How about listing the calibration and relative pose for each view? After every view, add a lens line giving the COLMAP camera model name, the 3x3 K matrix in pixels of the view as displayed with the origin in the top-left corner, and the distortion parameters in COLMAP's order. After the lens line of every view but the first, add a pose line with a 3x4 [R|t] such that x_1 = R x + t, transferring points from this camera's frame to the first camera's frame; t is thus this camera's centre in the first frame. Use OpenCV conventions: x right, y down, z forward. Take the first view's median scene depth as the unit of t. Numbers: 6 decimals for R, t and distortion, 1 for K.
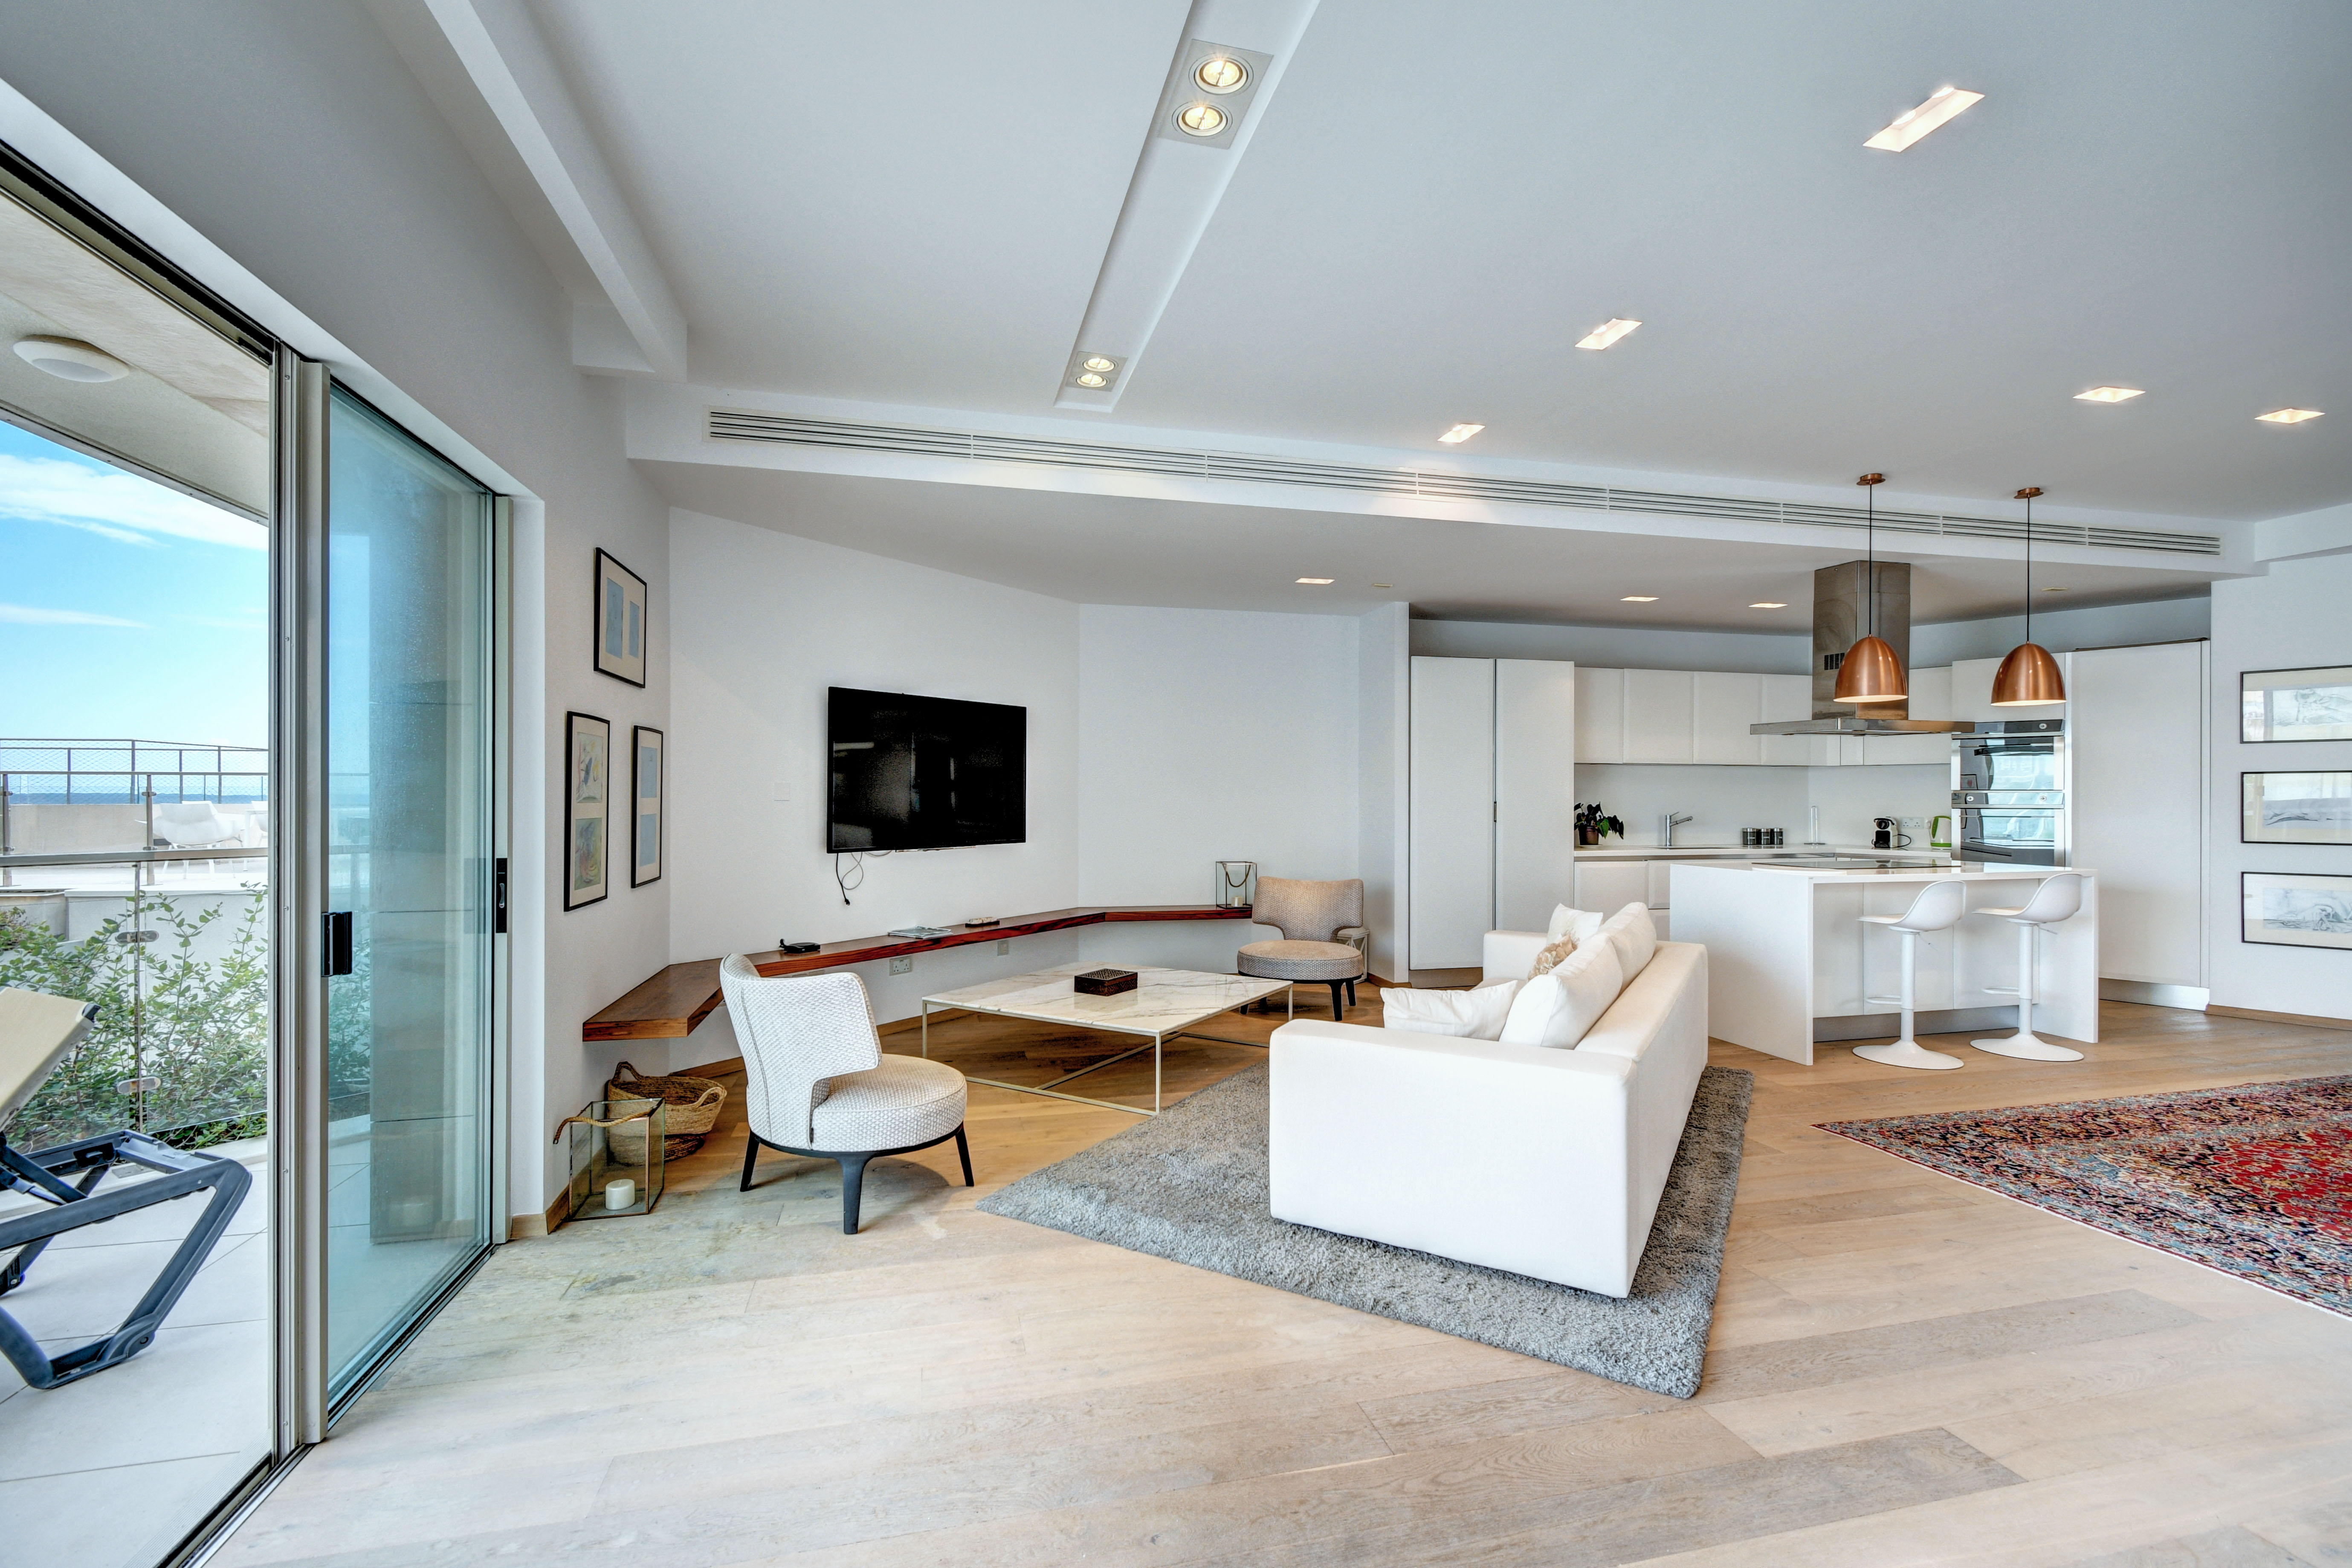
lens RADIAL K [[1044.8, 0, 1181.7], [0, 1044.8, 796.8], [0, 0, 1]] dist [0.008139, -0.001744]
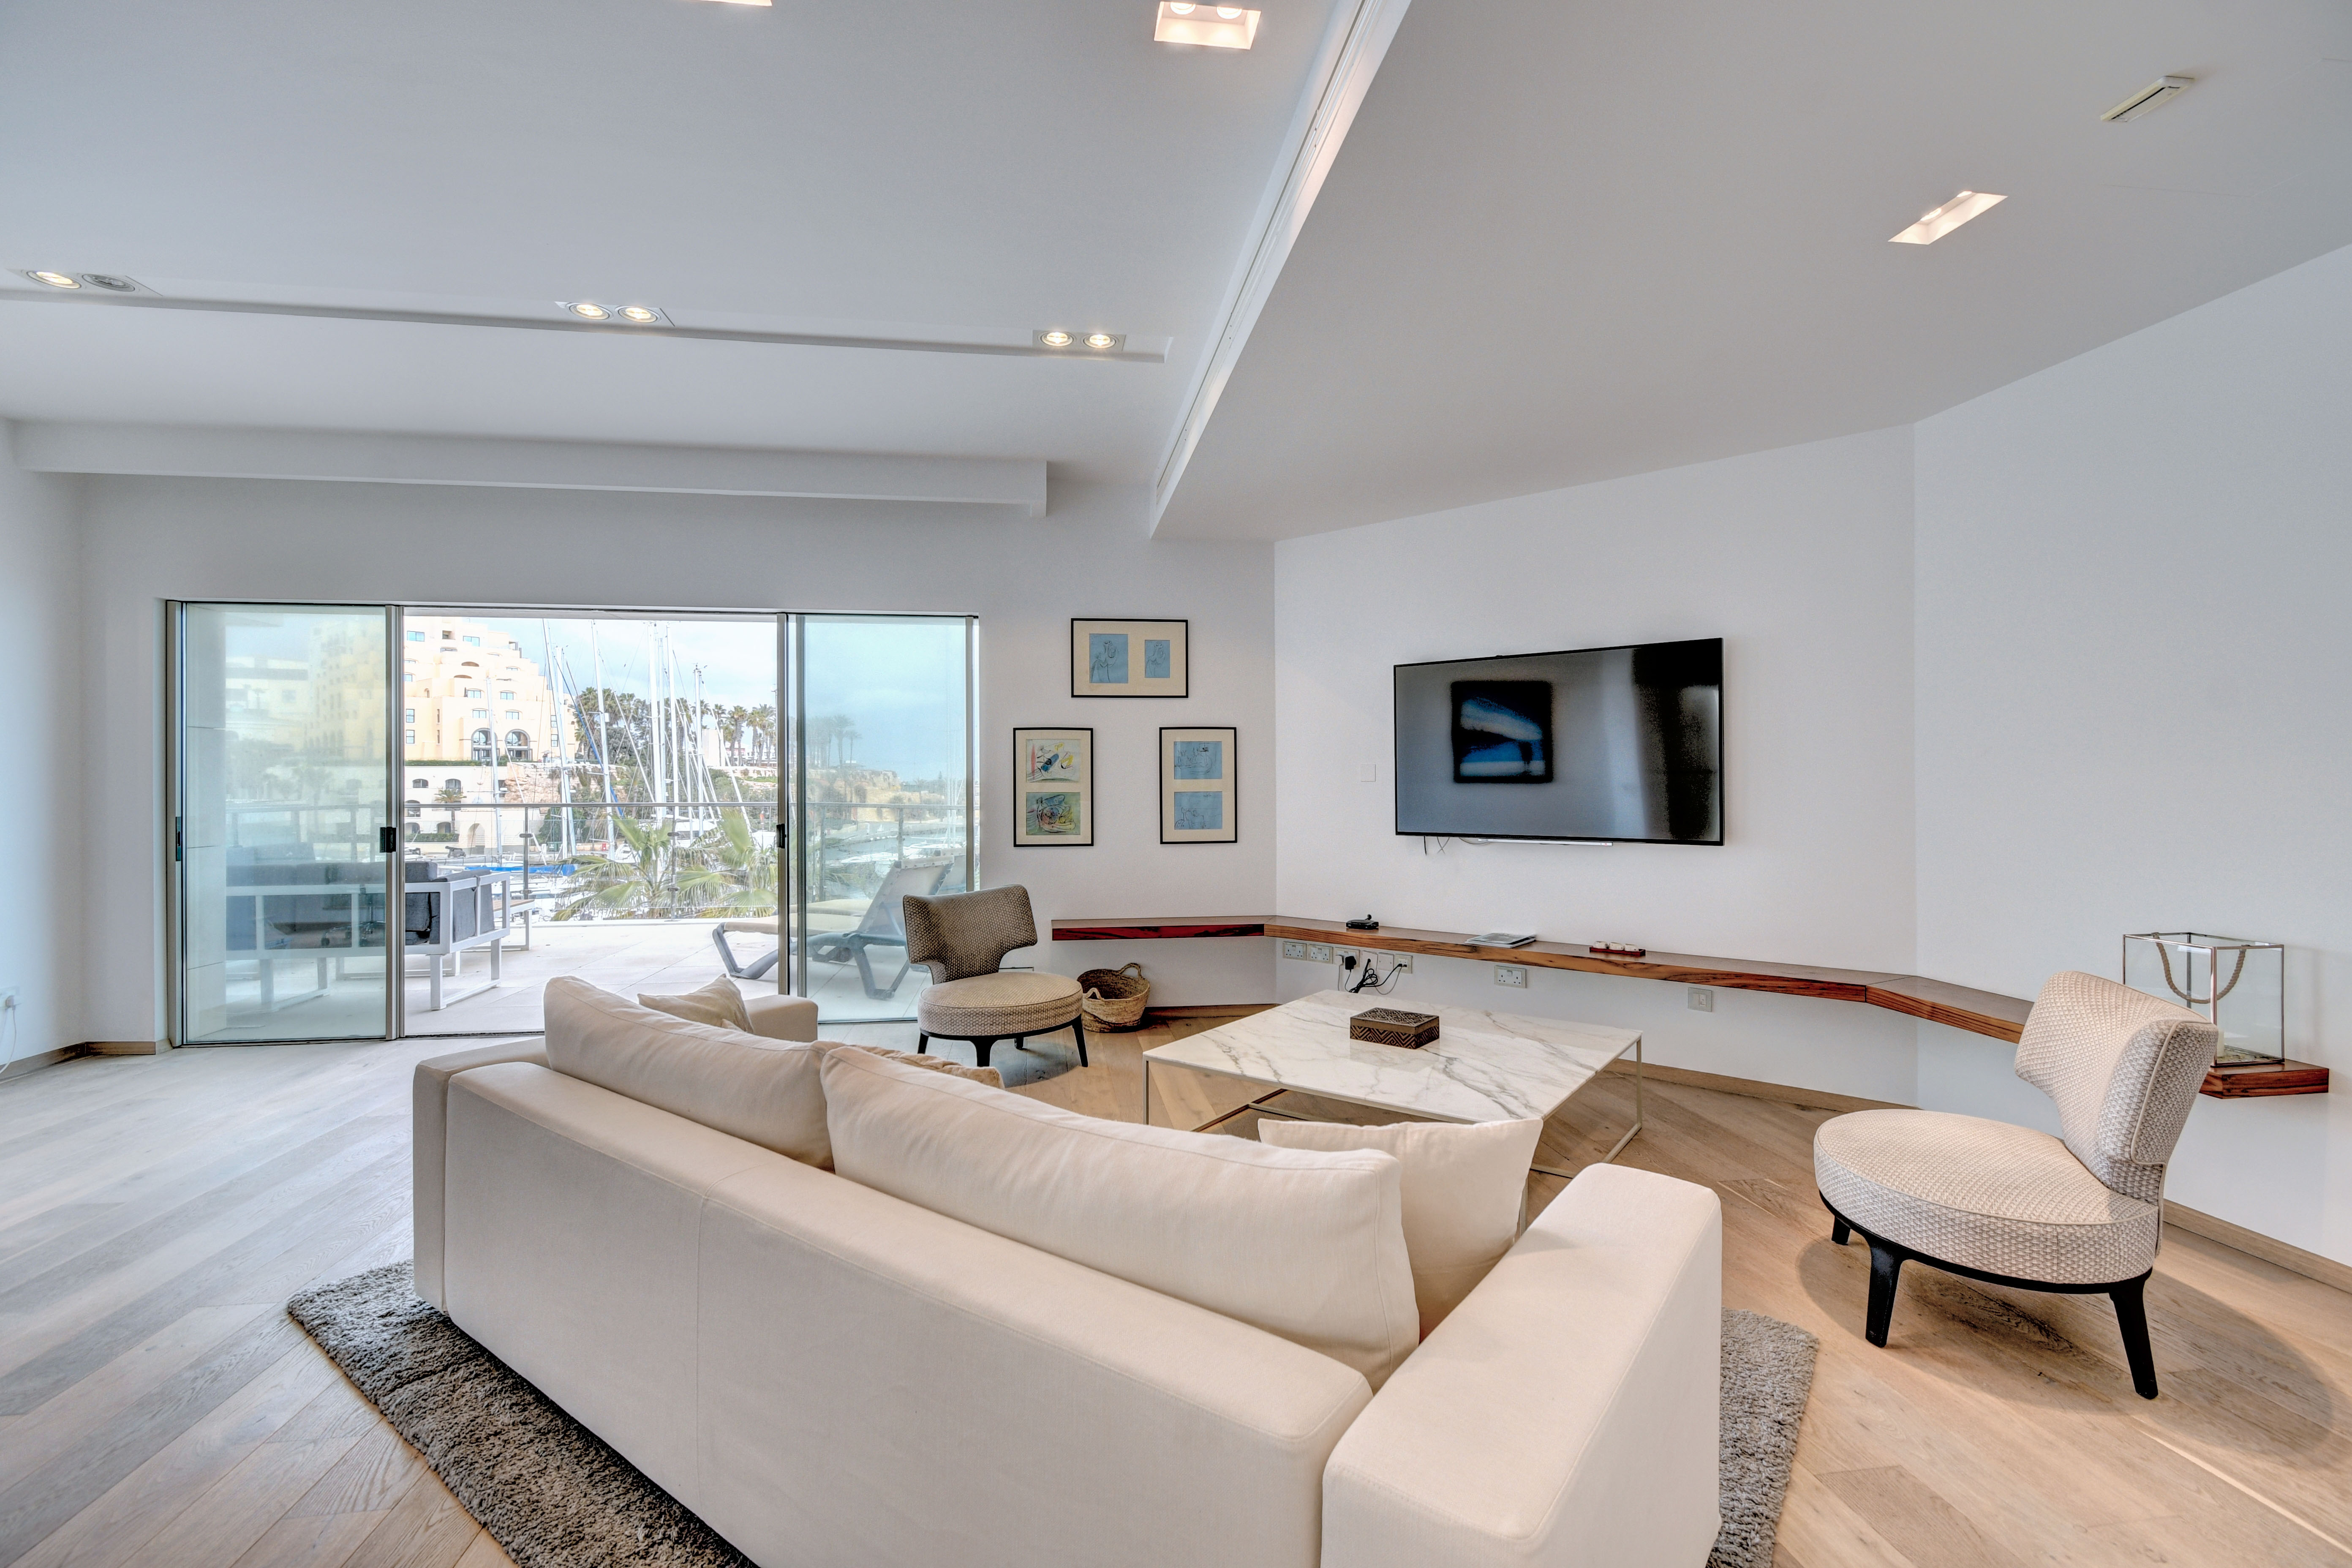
lens RADIAL K [[1035.4, 0, 1179.0], [0, 1035.4, 780.7], [0, 0, 1]] dist [0.011305, -0.004596]
pose [[-0.105346, -0.002444, -0.994433, 0.623246], [0.001635, 0.999995, -0.002631, 0.004703], [0.994434, -0.001903, -0.105342, 0.863093]]
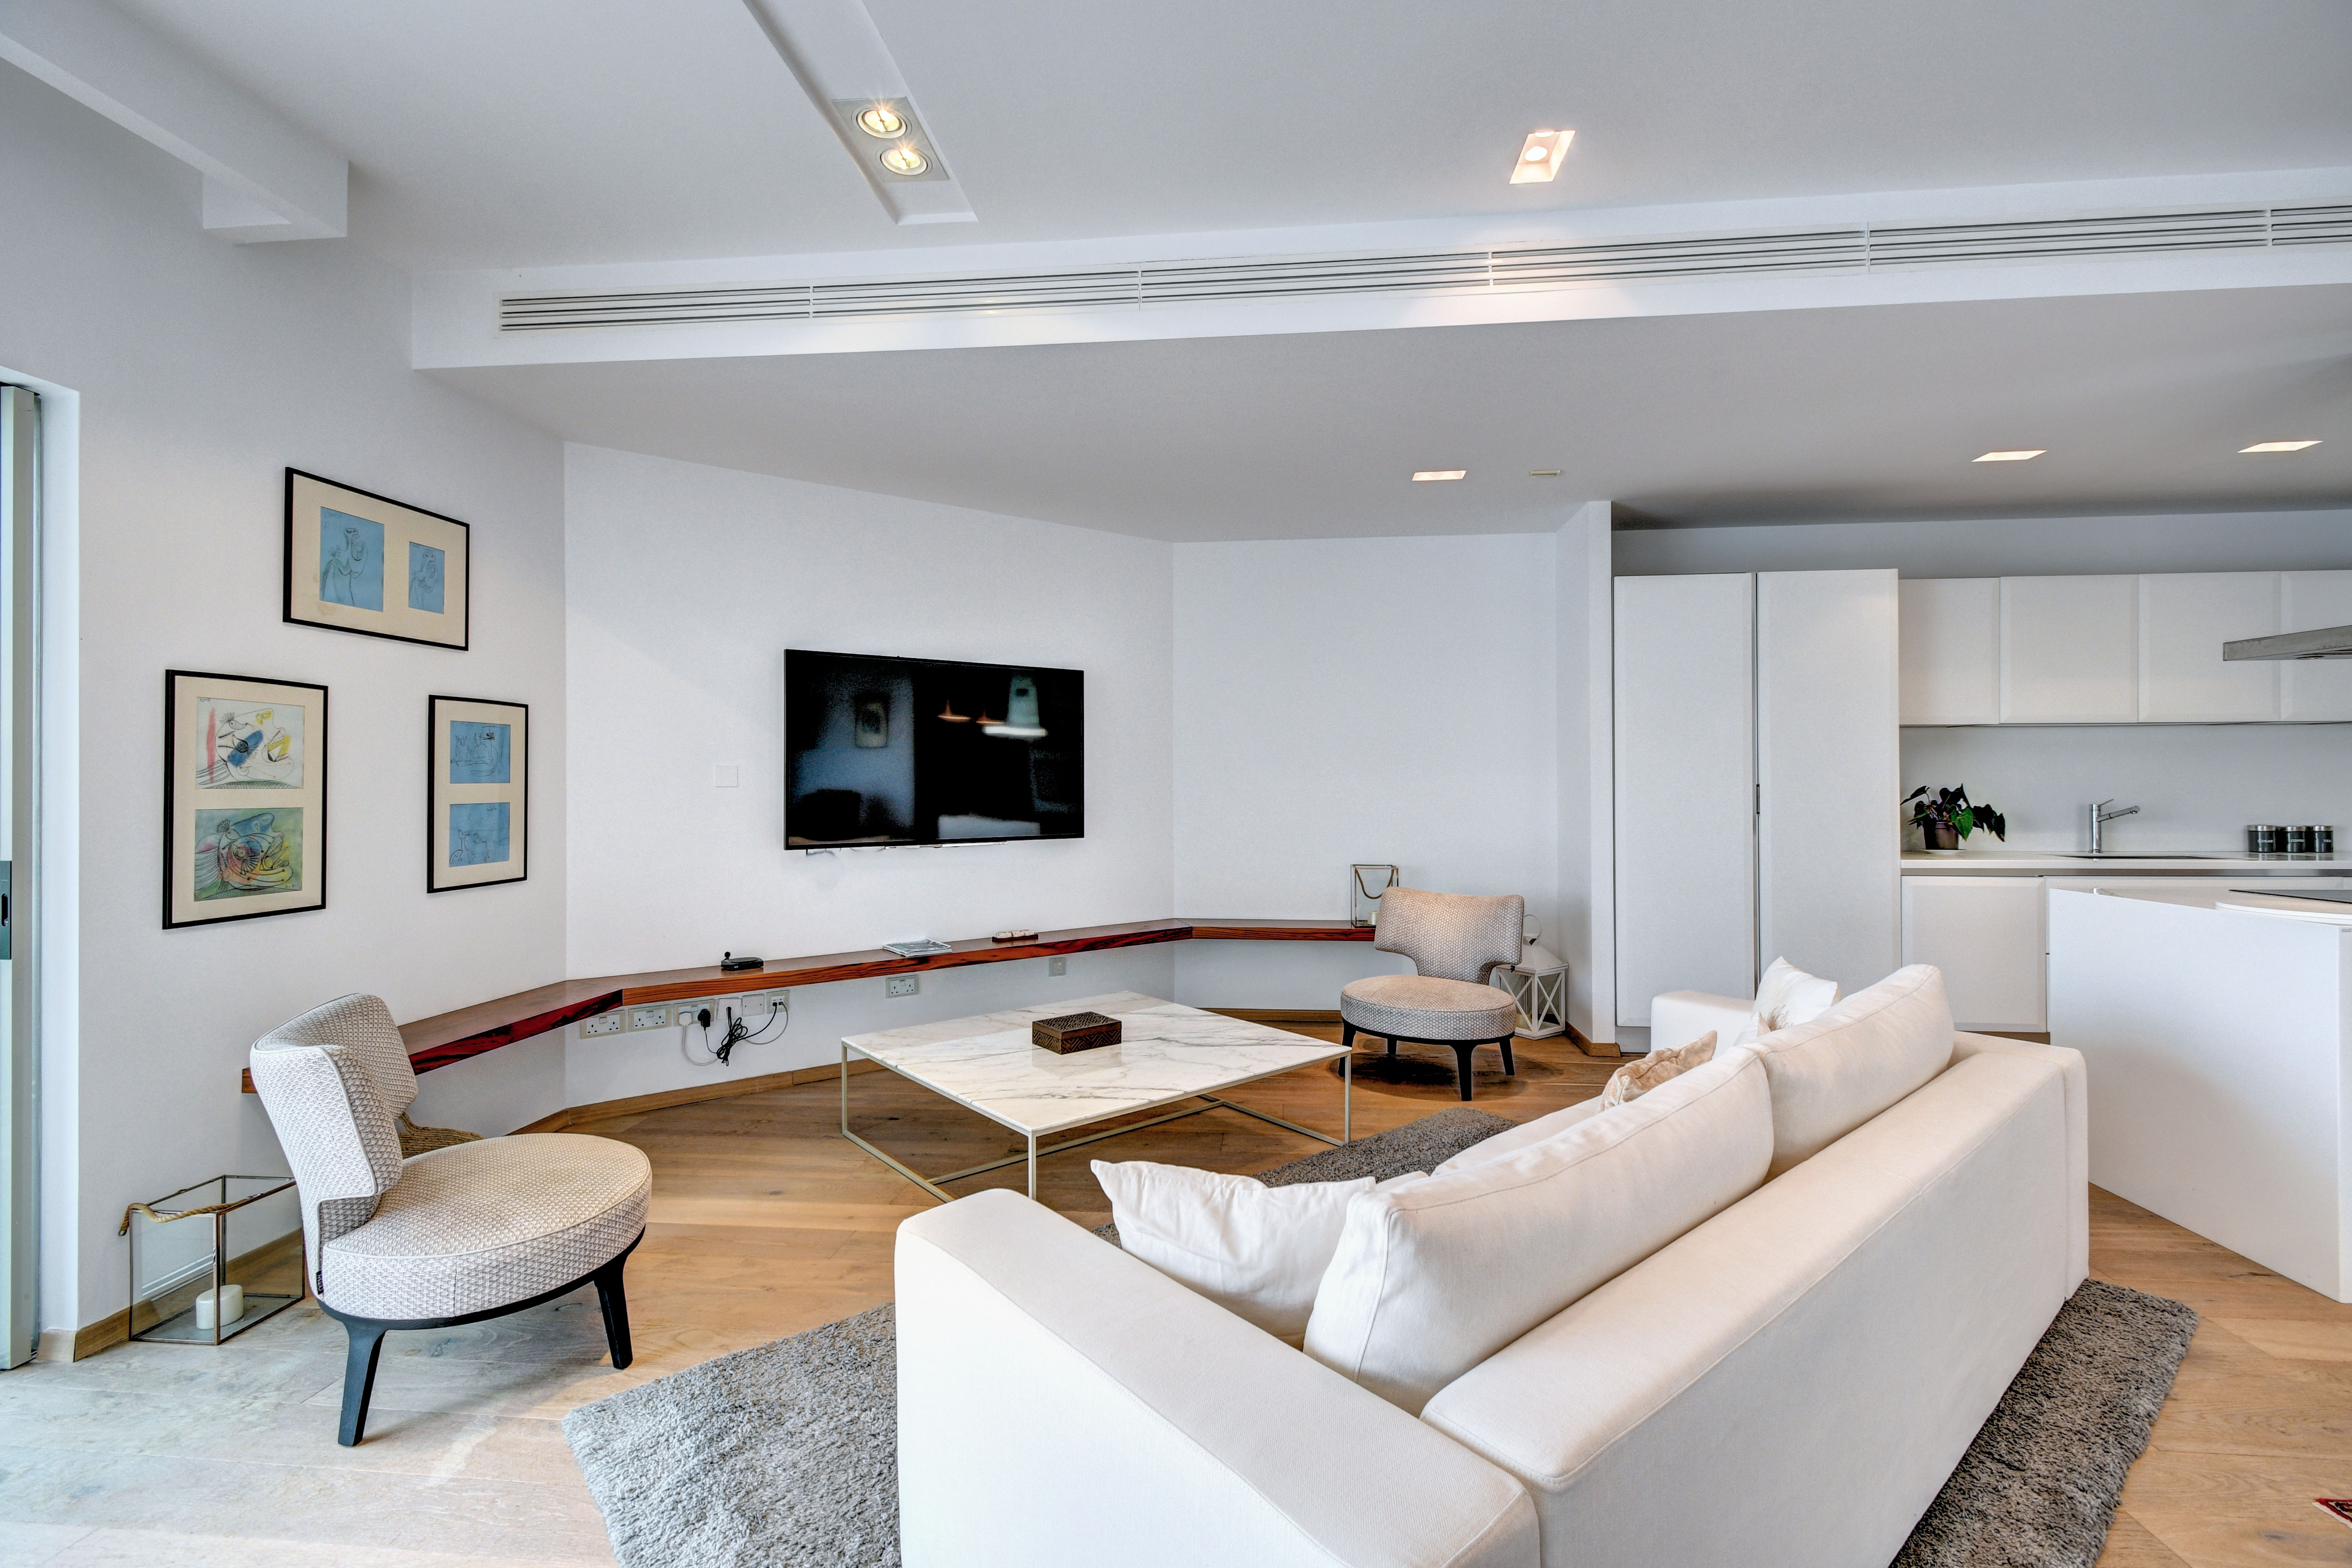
lens RADIAL K [[1035.4, 0, 1179.0], [0, 1035.4, 780.7], [0, 0, 1]] dist [0.011305, -0.004596]
pose [[0.942527, -0.007411, -0.334049, 0.222320], [0.005664, 0.999965, -0.006201, 0.005415], [0.334083, 0.003953, 0.942535, 0.316039]]
